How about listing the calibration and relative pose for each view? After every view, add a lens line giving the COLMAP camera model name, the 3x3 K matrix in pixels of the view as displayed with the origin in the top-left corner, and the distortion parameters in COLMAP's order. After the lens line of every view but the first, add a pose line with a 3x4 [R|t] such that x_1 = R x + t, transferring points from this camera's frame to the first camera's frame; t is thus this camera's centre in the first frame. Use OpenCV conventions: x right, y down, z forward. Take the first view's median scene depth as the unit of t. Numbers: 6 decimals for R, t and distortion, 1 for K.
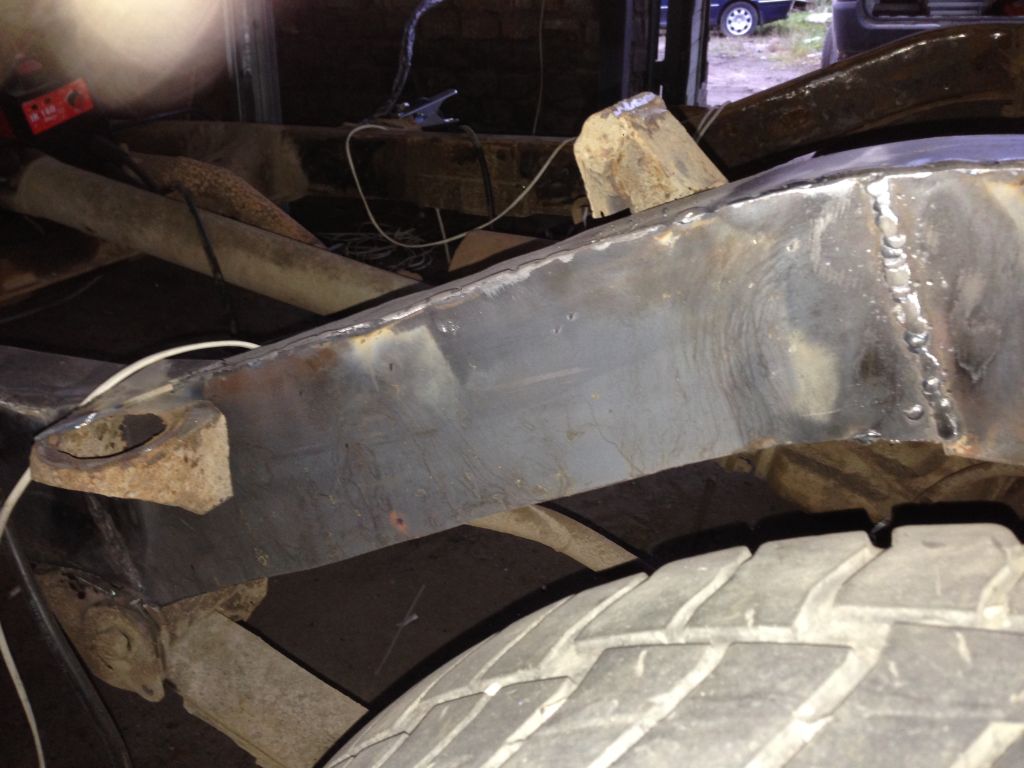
lens RADIAL K [[933.3, 0, 523.3], [0, 933.3, 384.6], [0, 0, 1]] dist [0.160252, -0.283460]
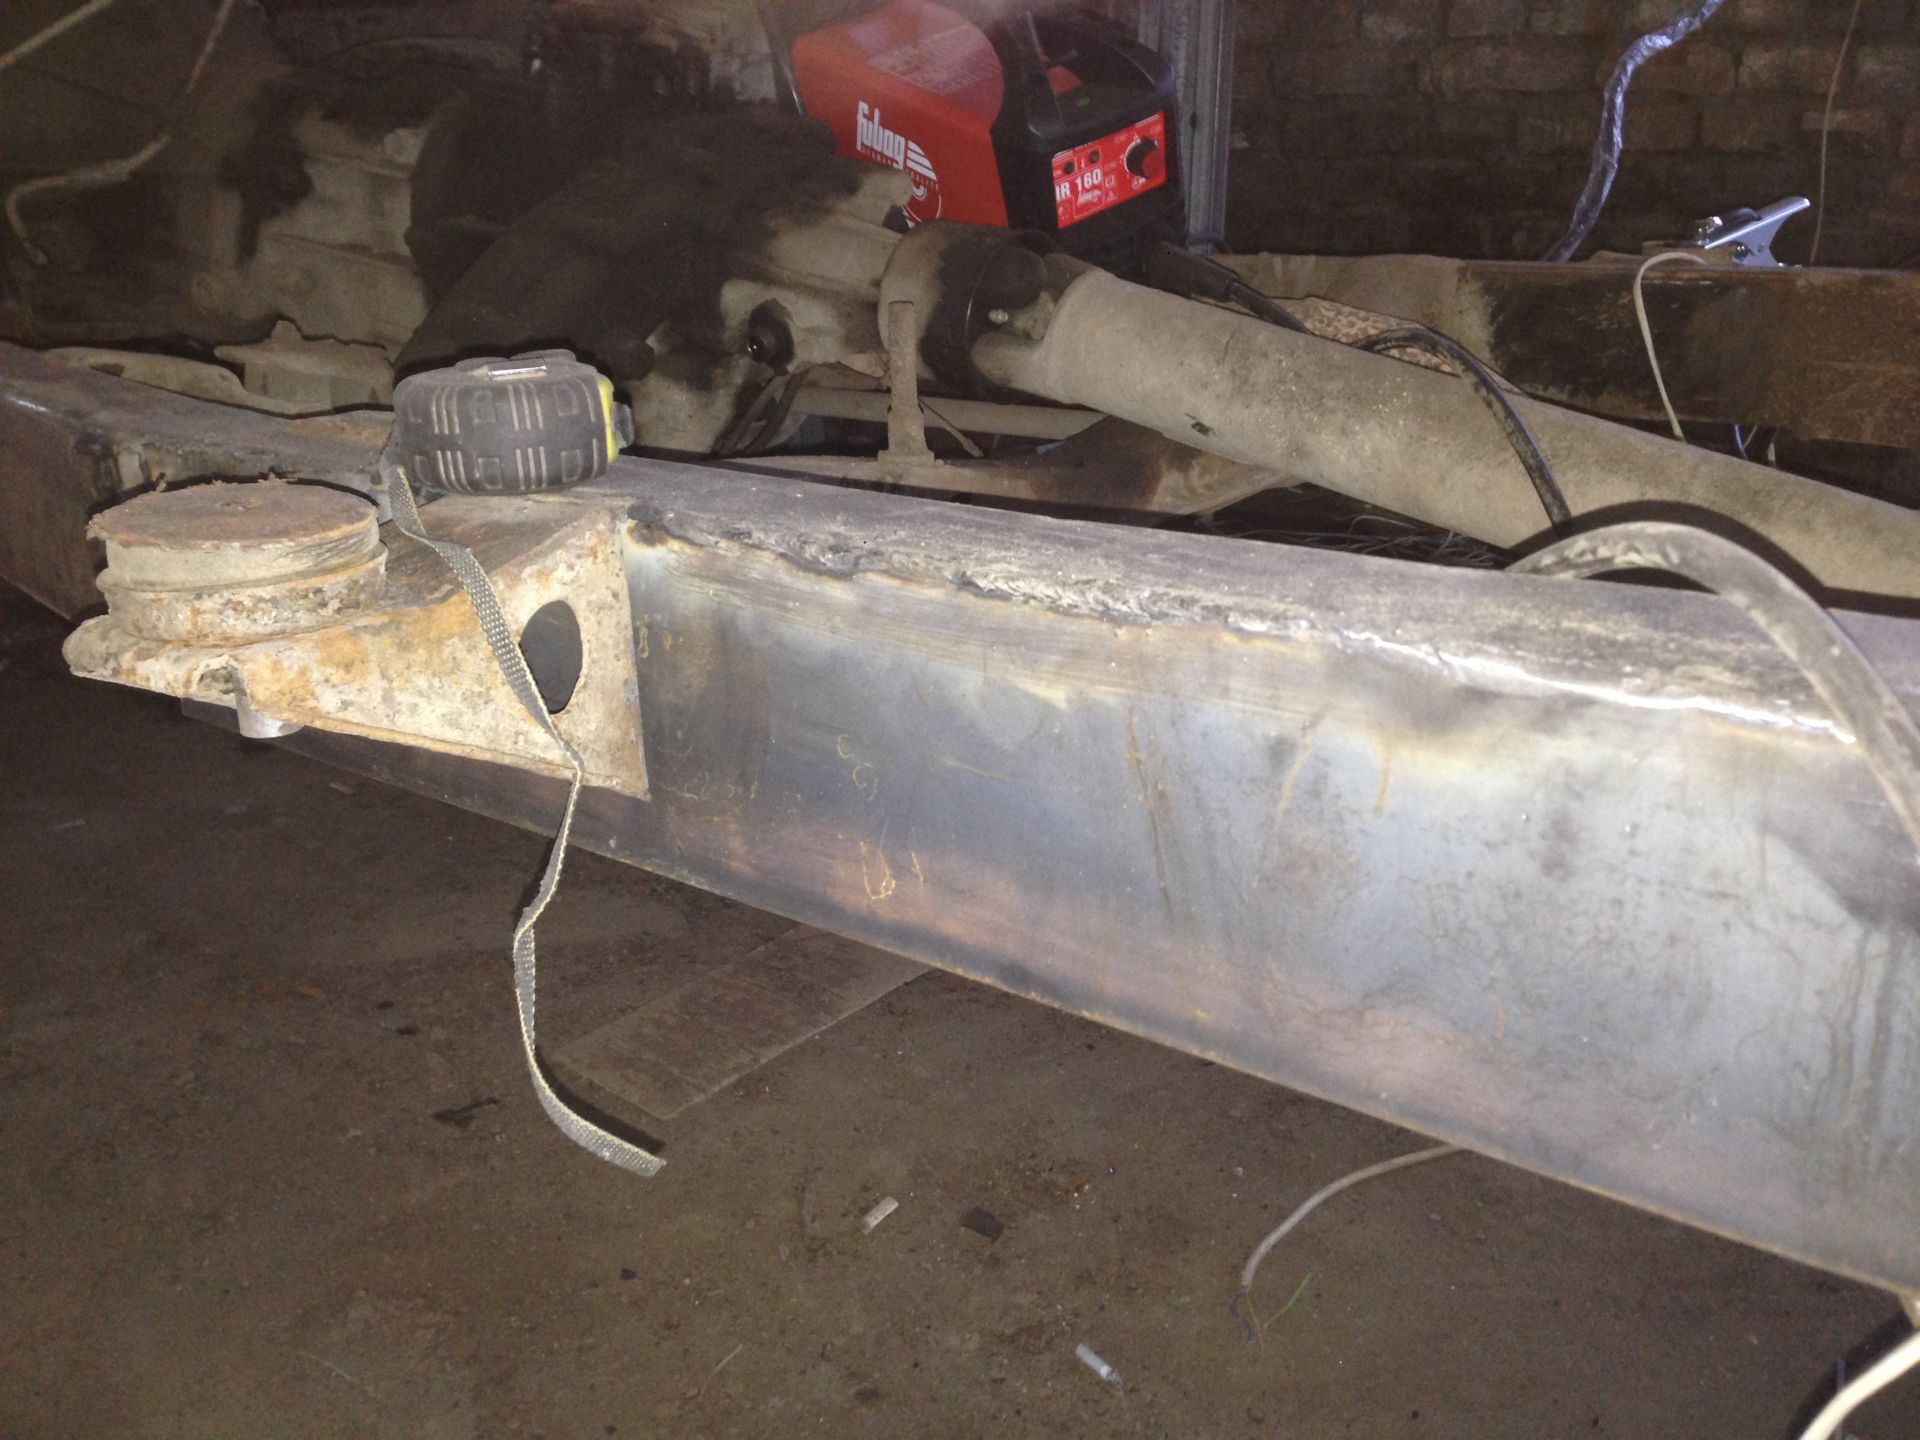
lens RADIAL K [[1754.9, 0, 983.8], [0, 1754.9, 719.5], [0, 0, 1]] dist [0.120675, -0.198962]
pose [[0.971694, 0.082401, -0.221408, -0.312422], [-0.099991, 0.992563, -0.069427, 0.033493], [0.214041, 0.089600, 0.972707, 0.167546]]
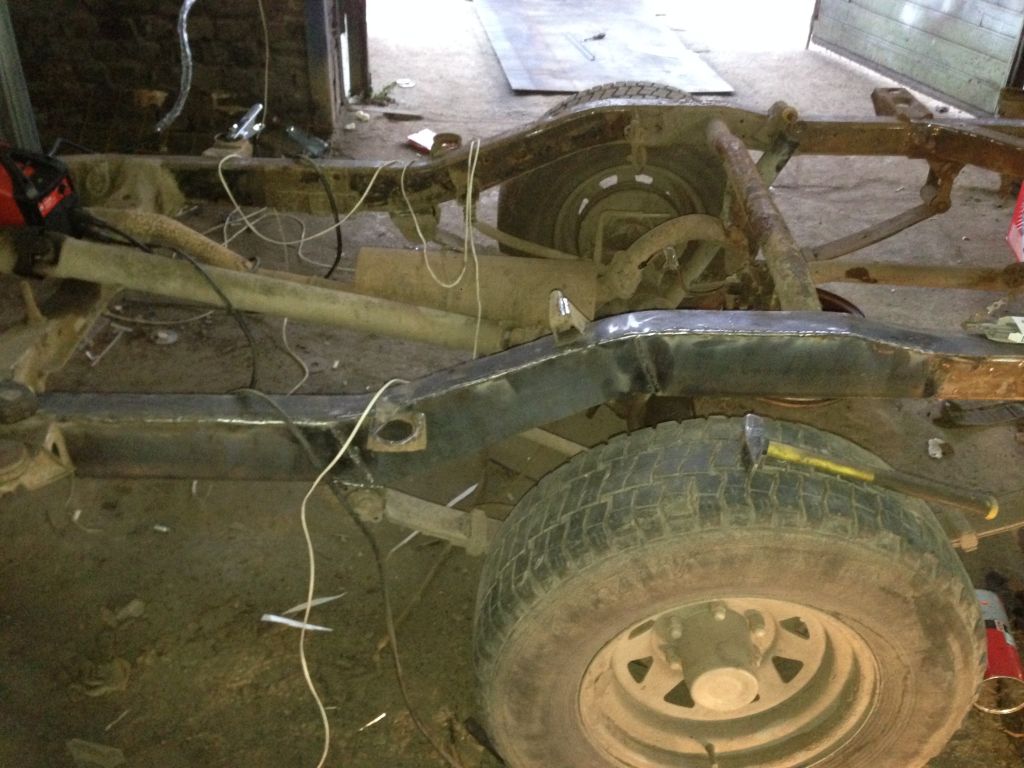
lens RADIAL K [[933.3, 0, 523.3], [0, 933.3, 384.6], [0, 0, 1]] dist [0.160252, -0.283460]
pose [[0.917319, -0.189932, 0.349931, -0.367299], [0.116959, 0.968654, 0.219155, -0.231484], [-0.380587, -0.160108, 0.910779, -0.600942]]
